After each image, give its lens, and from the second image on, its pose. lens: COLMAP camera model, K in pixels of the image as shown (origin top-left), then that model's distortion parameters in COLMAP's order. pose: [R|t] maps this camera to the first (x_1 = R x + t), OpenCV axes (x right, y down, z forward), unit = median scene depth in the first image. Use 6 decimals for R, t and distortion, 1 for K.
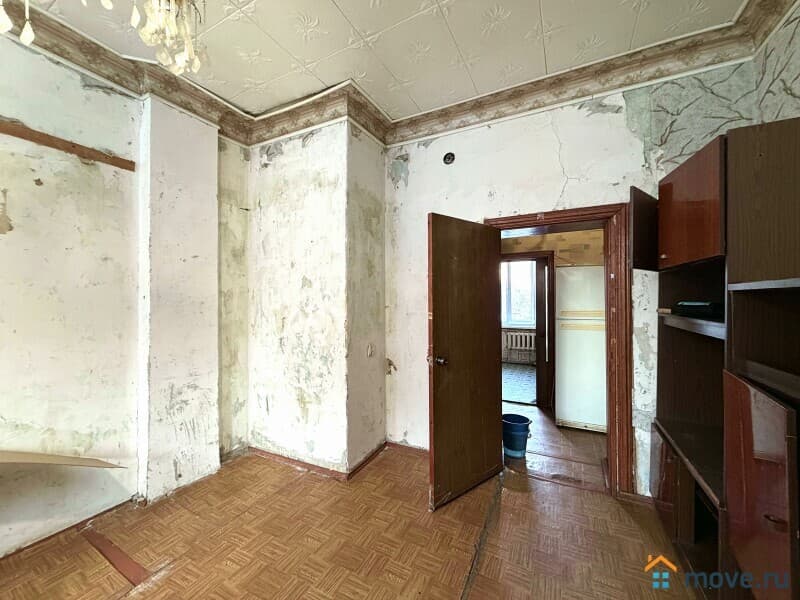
lens RADIAL K [[317.3, 0, 399.1], [0, 317.3, 300.3], [0, 0, 1]] dist [-0.000826, -0.000517]
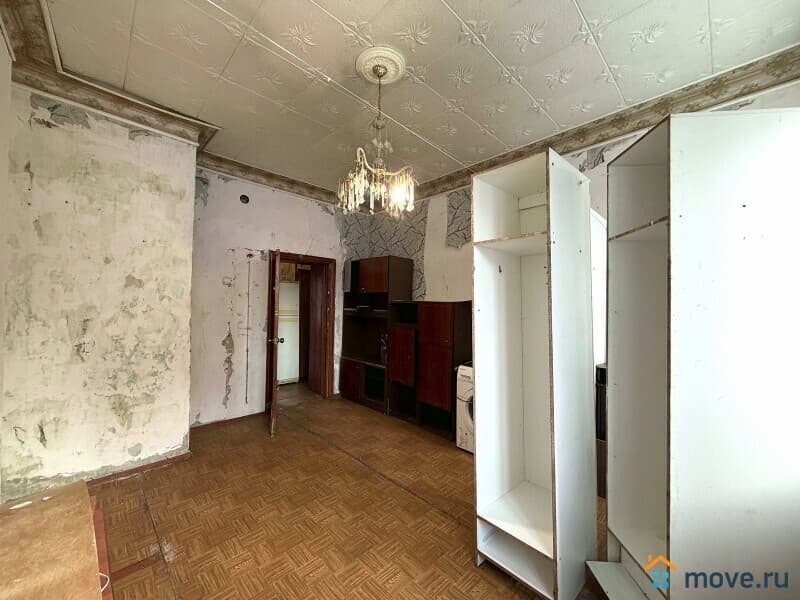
lens RADIAL K [[317.3, 0, 400.3], [0, 317.3, 299.8], [0, 0, 1]] dist [-0.000826, -0.000517]
pose [[0.304507, 0.025495, 0.952169, -1.010069], [-0.019162, 0.999603, -0.020637, 0.002618], [-0.952317, -0.011961, 0.304875, -0.069523]]
